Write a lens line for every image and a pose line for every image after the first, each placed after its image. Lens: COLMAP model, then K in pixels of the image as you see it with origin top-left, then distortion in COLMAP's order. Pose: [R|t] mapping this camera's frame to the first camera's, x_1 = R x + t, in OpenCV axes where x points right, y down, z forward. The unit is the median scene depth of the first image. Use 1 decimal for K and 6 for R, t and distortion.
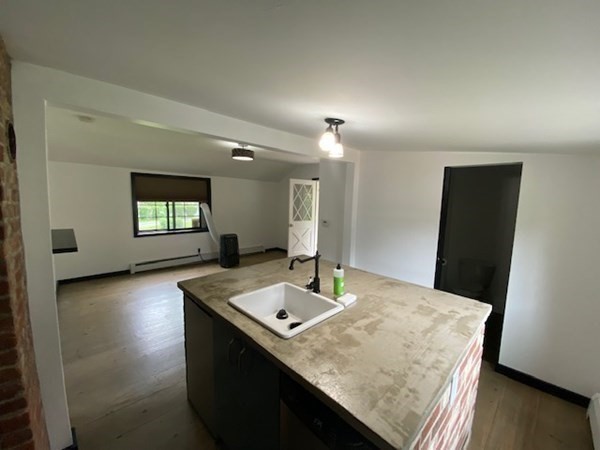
lens RADIAL K [[246.2, 0, 300.0], [0, 246.2, 225.0], [0, 0, 1]] dist [0.025005, -0.024581]
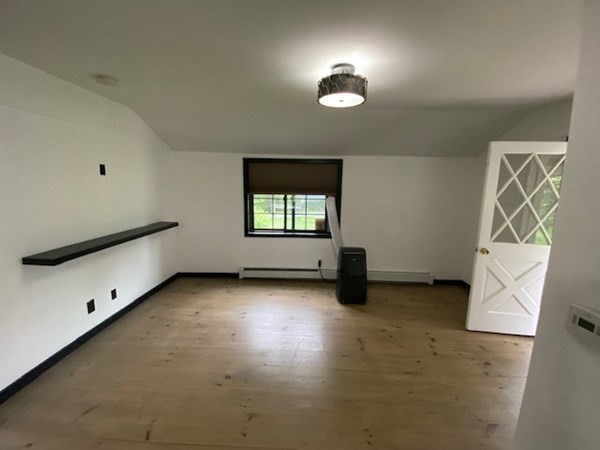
lens RADIAL K [[246.2, 0, 300.0], [0, 246.2, 225.0], [0, 0, 1]] dist [0.025005, -0.024581]
pose [[0.693297, 0.097521, -0.714023, 0.049238], [-0.072185, 0.995216, 0.065837, -0.051494], [0.717028, 0.005897, 0.697020, 0.483626]]
